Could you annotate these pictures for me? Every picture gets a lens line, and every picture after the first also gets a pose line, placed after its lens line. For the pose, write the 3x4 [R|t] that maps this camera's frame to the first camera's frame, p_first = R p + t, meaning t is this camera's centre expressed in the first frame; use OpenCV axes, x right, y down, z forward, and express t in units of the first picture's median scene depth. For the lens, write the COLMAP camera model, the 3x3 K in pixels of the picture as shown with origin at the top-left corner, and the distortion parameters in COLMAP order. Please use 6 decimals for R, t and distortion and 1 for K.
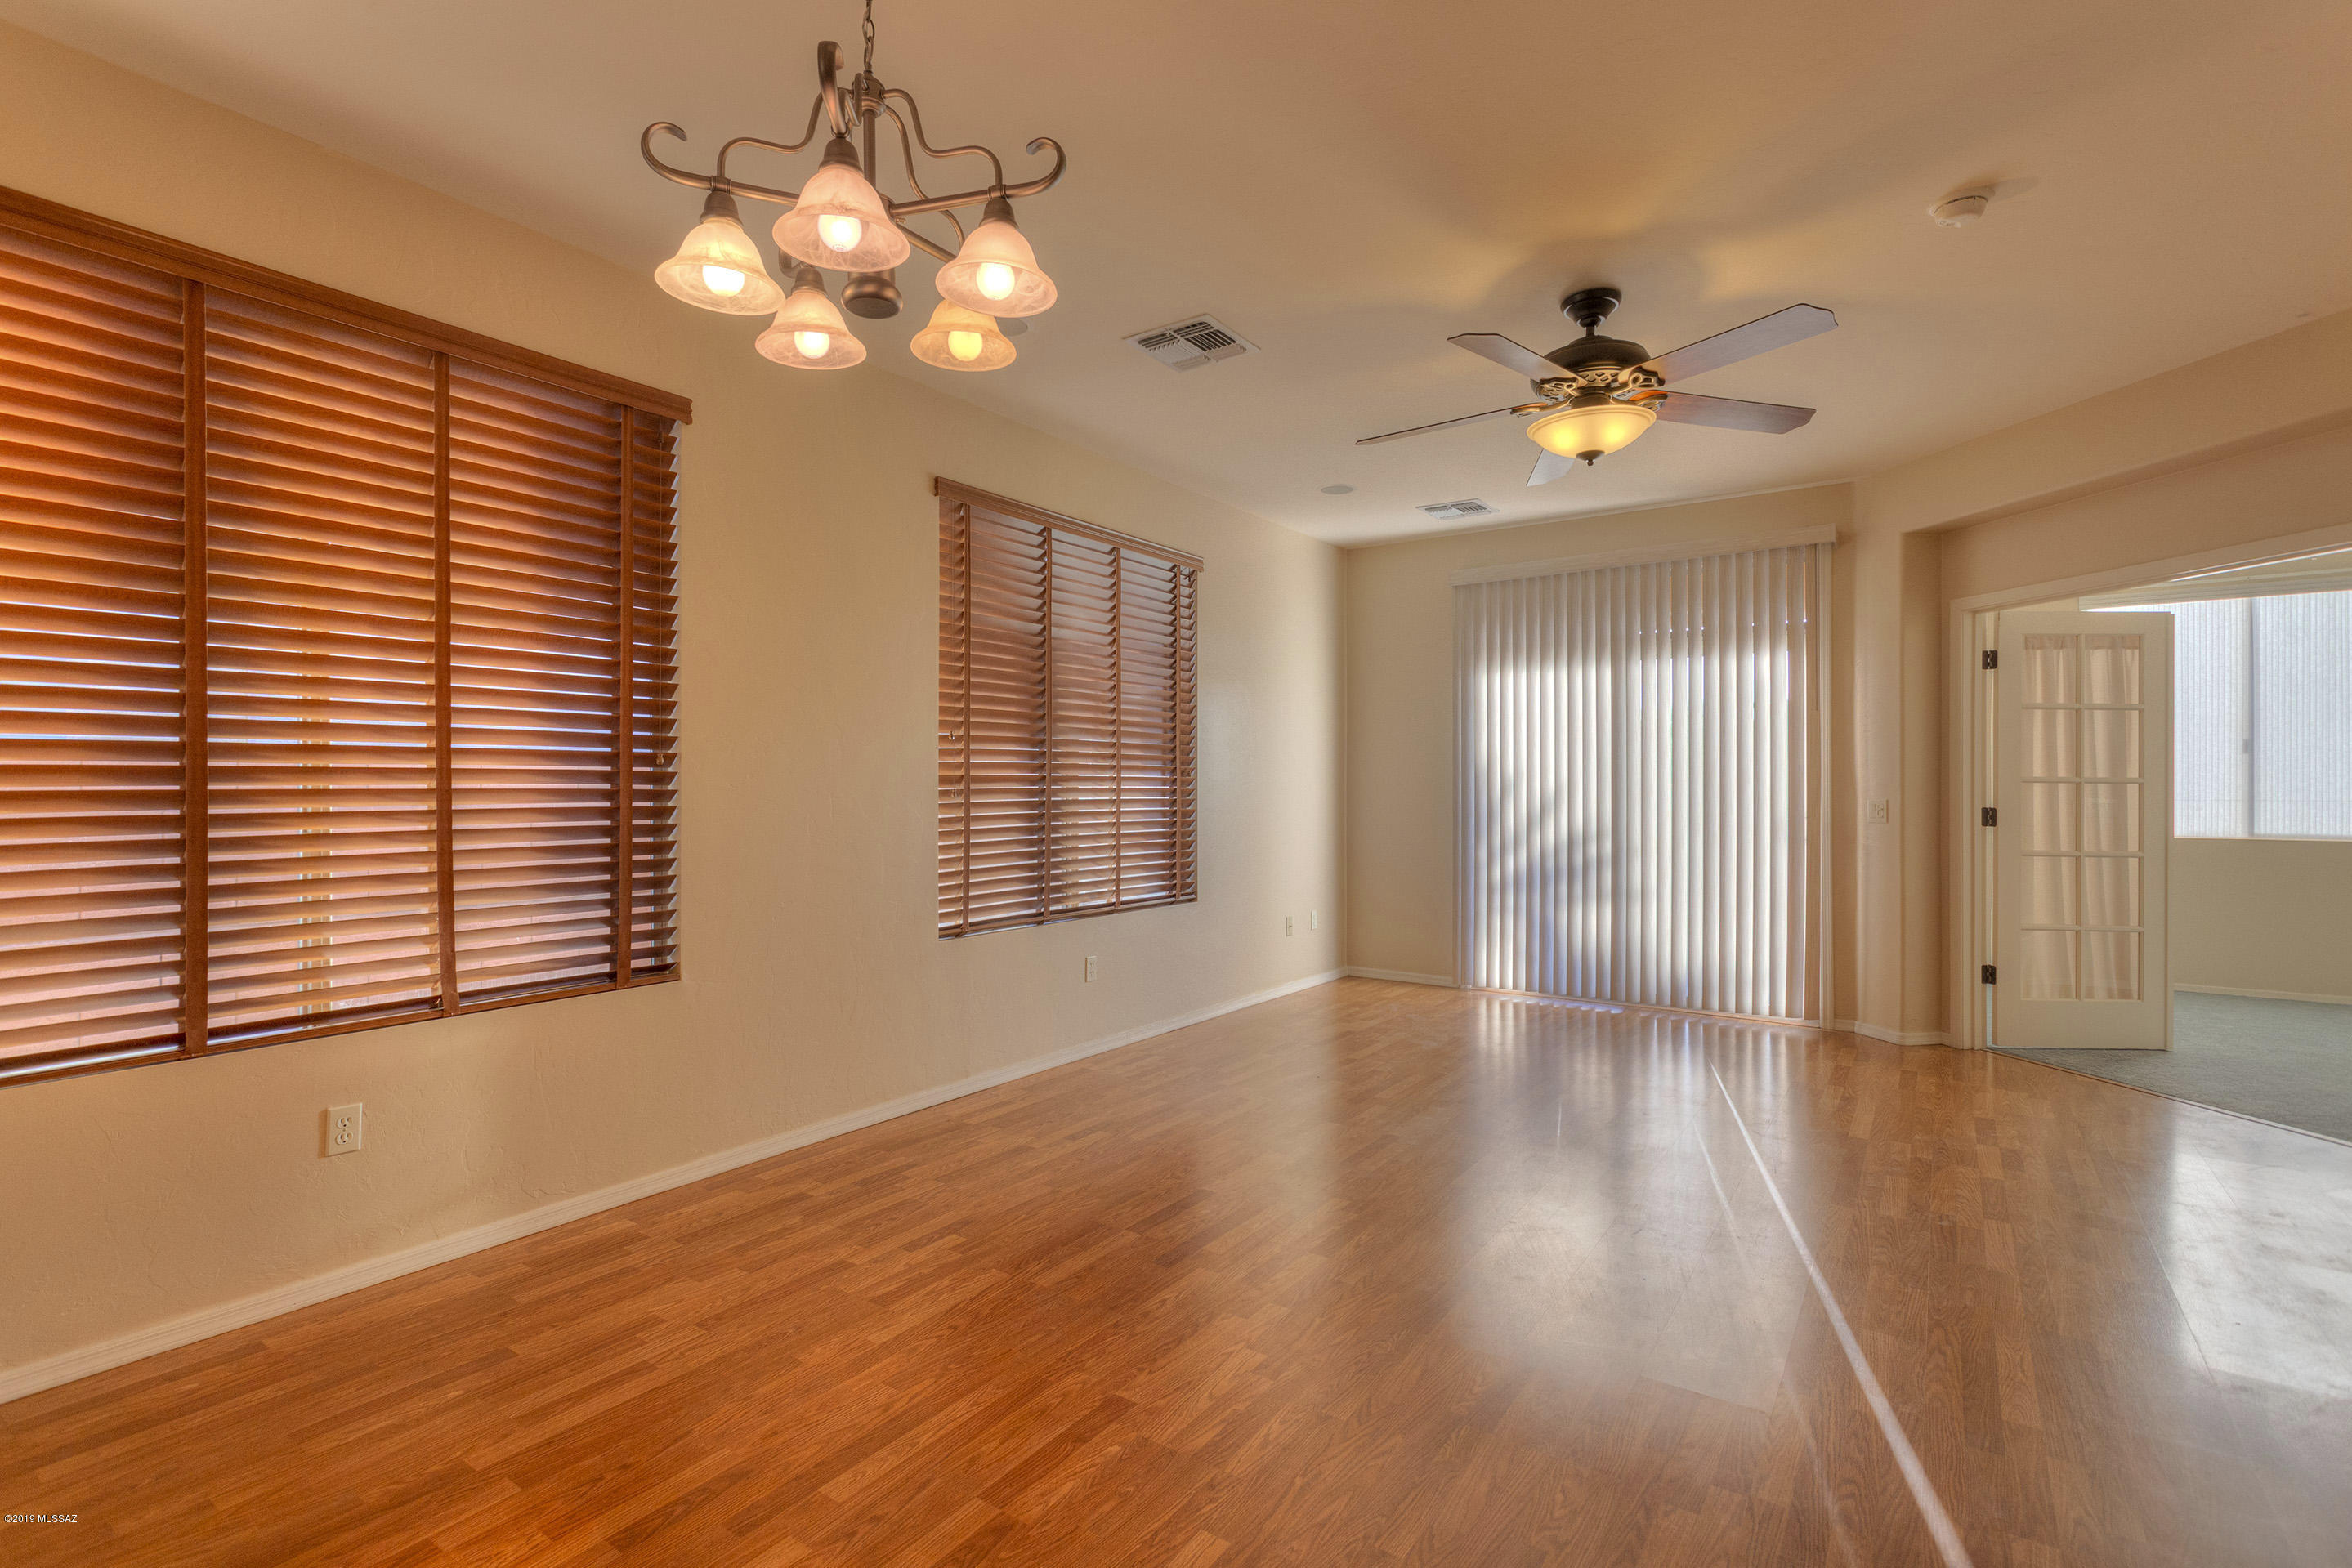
lens RADIAL K [[1101.9, 0, 1171.7], [0, 1101.9, 790.9], [0, 0, 1]] dist [0.002336, 0.003881]
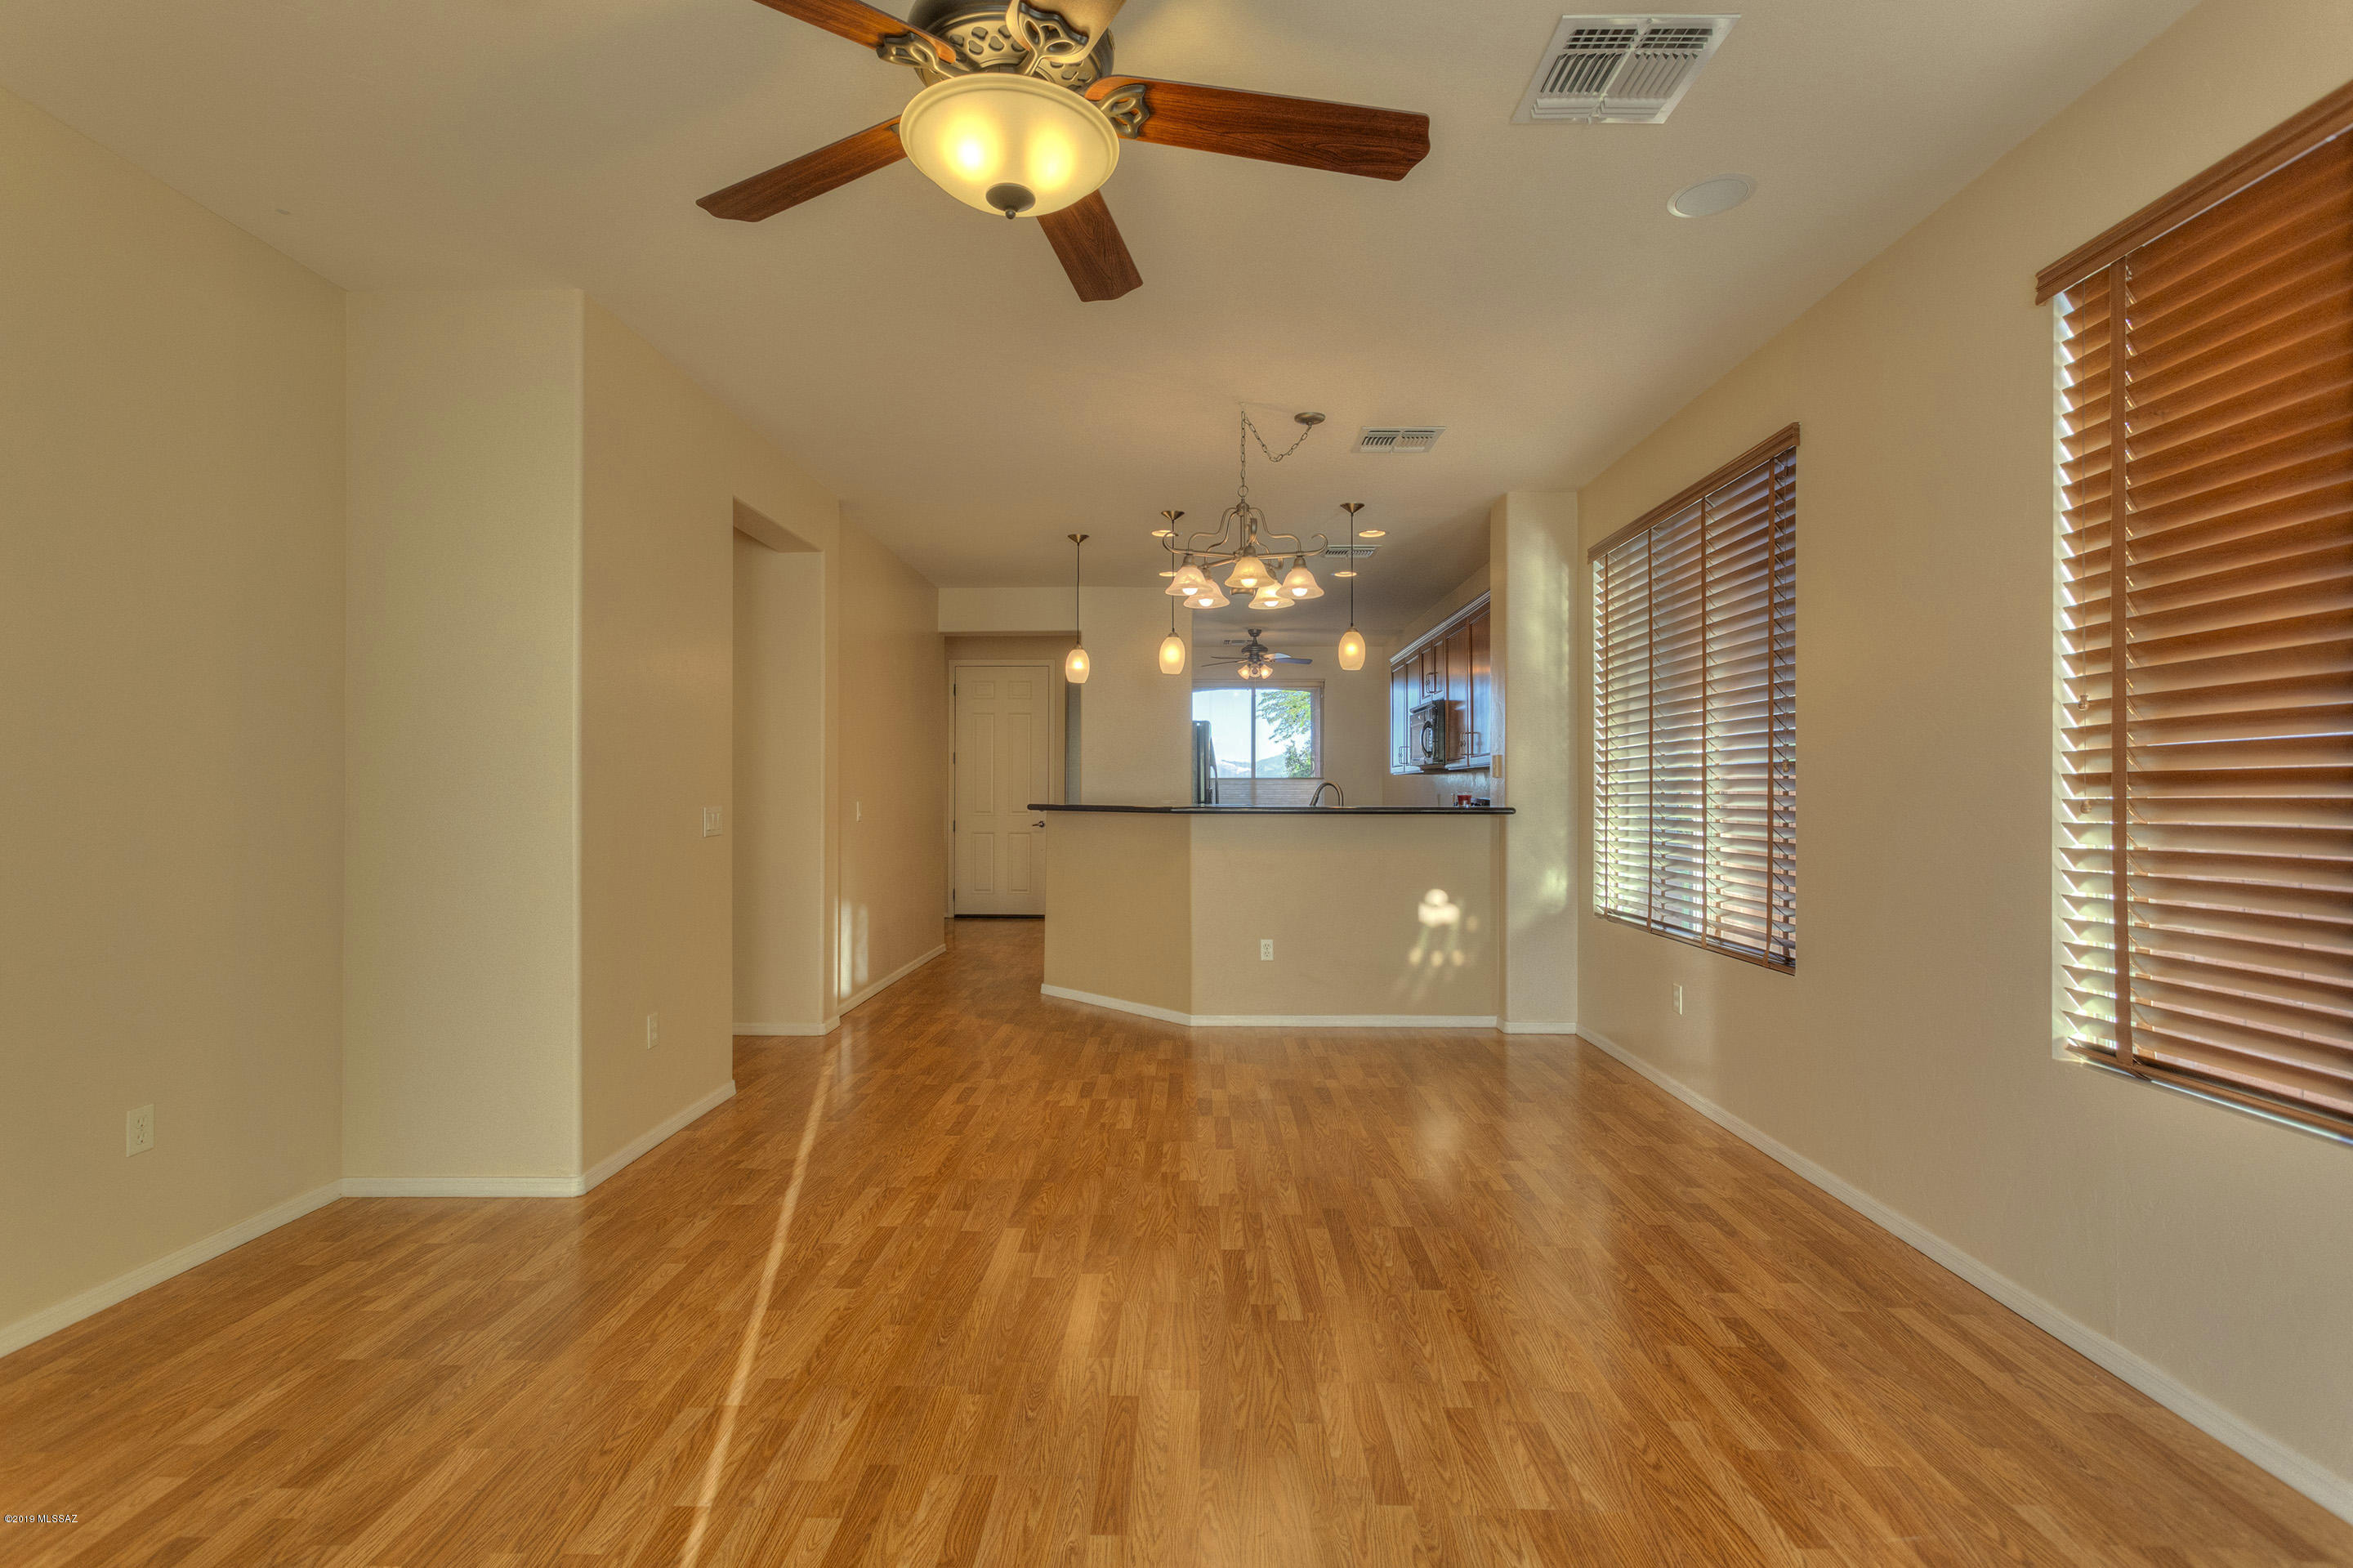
lens RADIAL K [[1102.6, 0, 1166.7], [0, 1102.6, 782.3], [0, 0, 1]] dist [0.002336, 0.003881]
pose [[-0.833355, -0.006450, -0.552700, 0.585953], [-0.004271, 0.999977, -0.005229, -0.005384], [0.552721, -0.001997, -0.833364, 1.417452]]
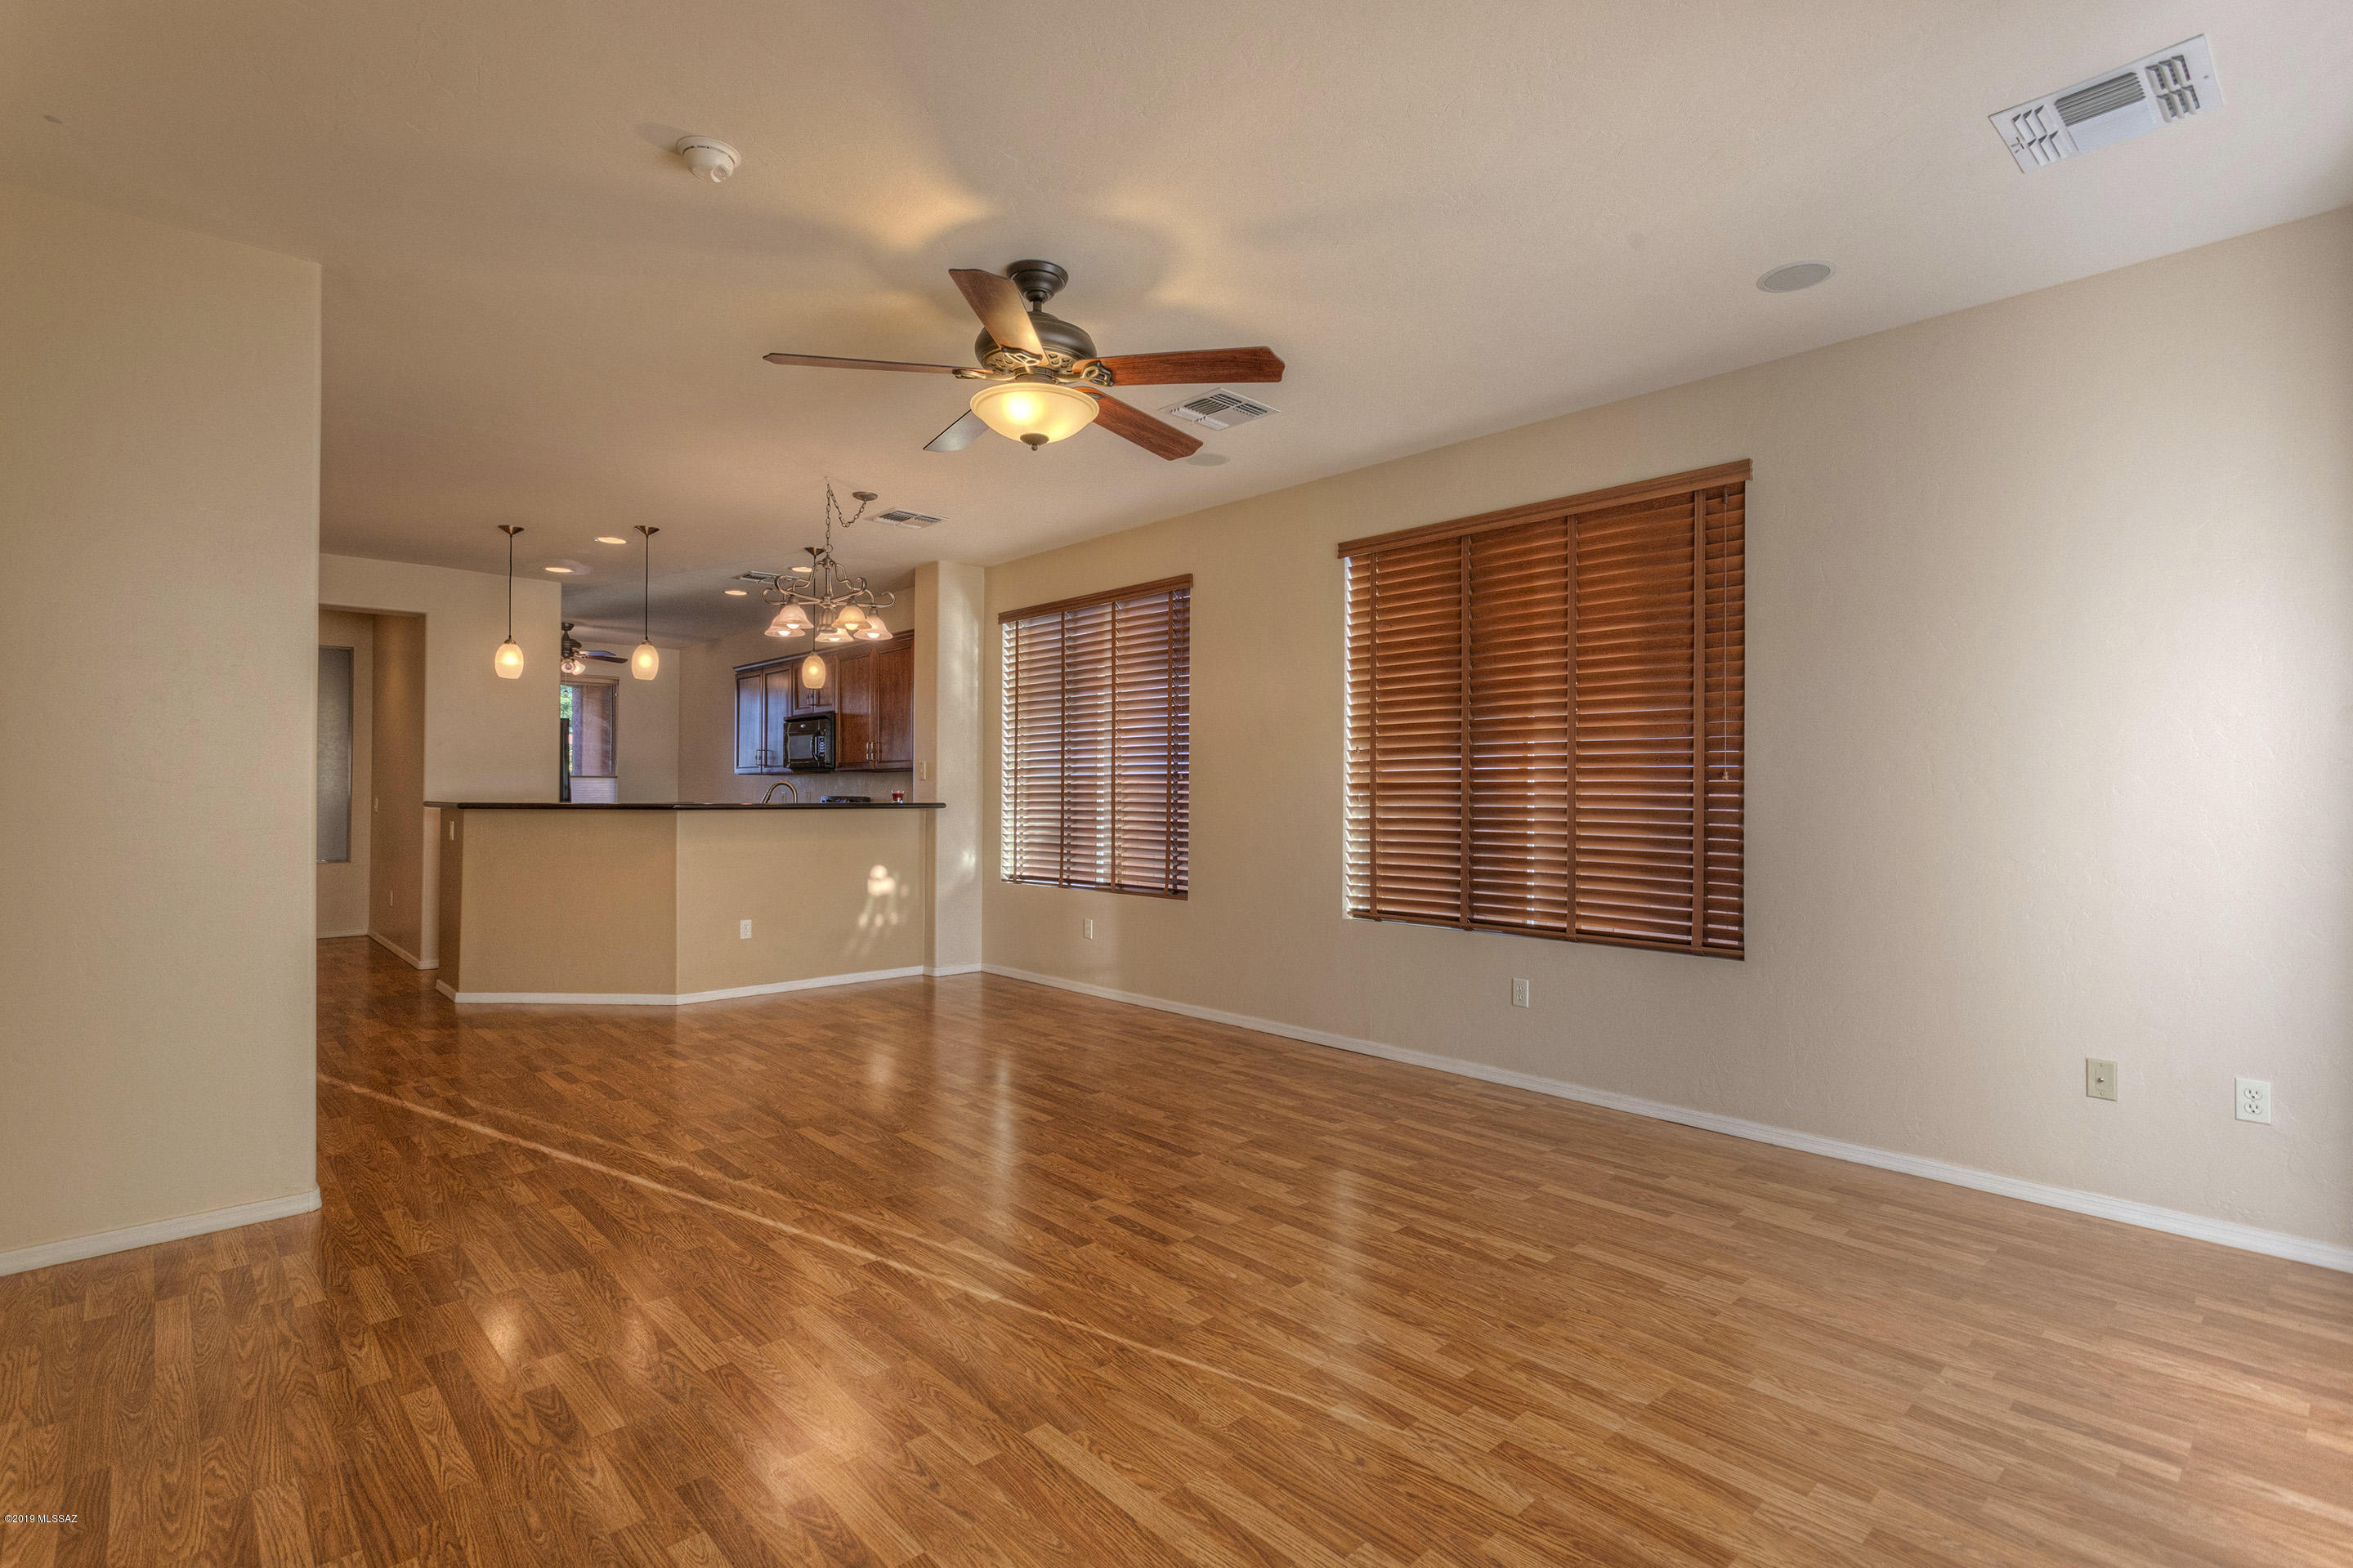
lens RADIAL K [[1102.4, 0, 1162.0], [0, 1102.4, 787.3], [0, 0, 1]] dist [0.002336, 0.003881]
pose [[-0.215614, -0.006011, -0.976460, 1.199310], [-0.007901, 0.999959, -0.004411, -0.003095], [0.976447, 0.006764, -0.215653, 1.231850]]
